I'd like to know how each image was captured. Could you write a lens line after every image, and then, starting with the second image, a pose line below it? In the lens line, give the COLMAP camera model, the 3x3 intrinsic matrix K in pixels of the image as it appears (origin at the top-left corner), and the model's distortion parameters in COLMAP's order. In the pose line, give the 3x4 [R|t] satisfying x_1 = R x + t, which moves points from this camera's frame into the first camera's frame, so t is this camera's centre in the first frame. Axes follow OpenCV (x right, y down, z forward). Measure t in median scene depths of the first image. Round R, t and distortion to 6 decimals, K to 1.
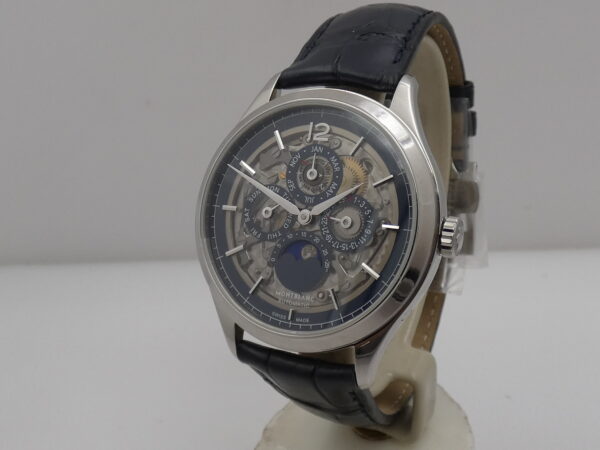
lens RADIAL K [[775.9, 0, 299.1], [0, 775.9, 225.3], [0, 0, 1]] dist [0.130683, 0.000000]
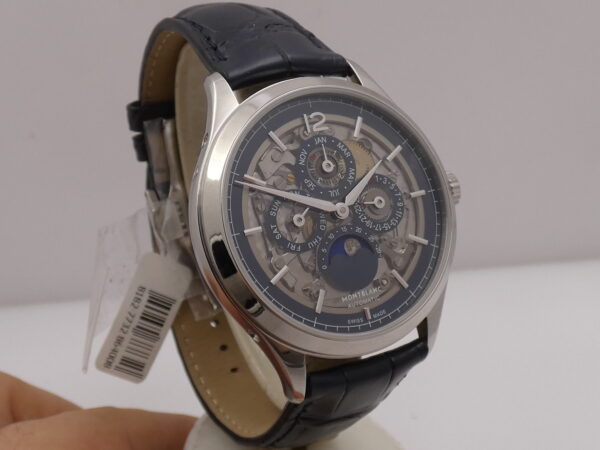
lens RADIAL K [[775.9, 0, 300.9], [0, 775.9, 227.8], [0, 0, 1]] dist [0.130683, 0.000000]
pose [[0.578173, -0.249677, 0.776774, -0.745247], [0.314496, 0.946660, 0.070196, -0.071624], [-0.752867, 0.203707, 0.625855, 0.455404]]
